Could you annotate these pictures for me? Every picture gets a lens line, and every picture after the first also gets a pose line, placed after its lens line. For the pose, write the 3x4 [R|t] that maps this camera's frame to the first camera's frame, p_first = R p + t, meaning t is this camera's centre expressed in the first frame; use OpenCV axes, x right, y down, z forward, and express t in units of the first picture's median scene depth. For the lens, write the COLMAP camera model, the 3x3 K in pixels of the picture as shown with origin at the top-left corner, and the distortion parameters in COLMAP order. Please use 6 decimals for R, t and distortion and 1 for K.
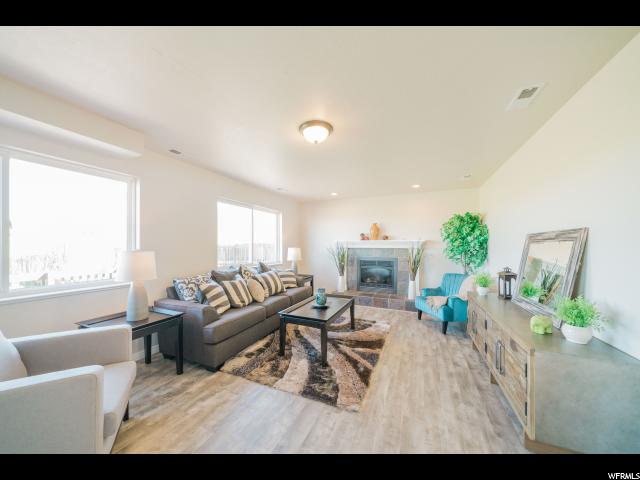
lens RADIAL K [[221.1, 0, 317.2], [0, 221.1, 245.2], [0, 0, 1]] dist [-0.008174, -0.000413]
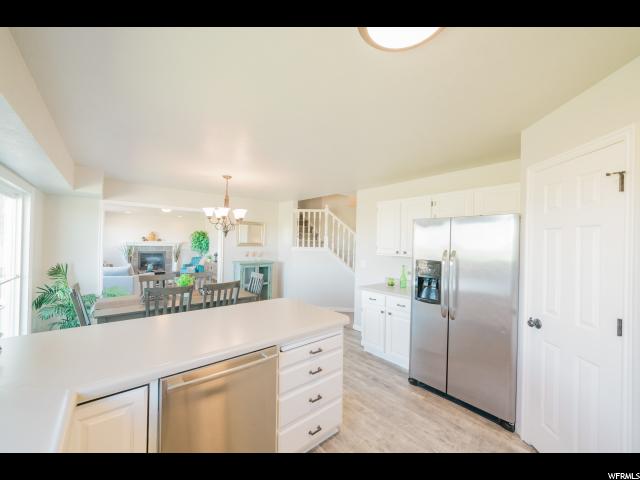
lens RADIAL K [[255.8, 0, 318.6], [0, 255.8, 241.3], [0, 0, 1]] dist [-0.001006, -0.000022]
pose [[0.436379, 0.010947, 0.899697, -0.971405], [-0.019708, 0.999802, -0.002607, -0.042806], [-0.899547, -0.016594, 0.436508, -1.042599]]
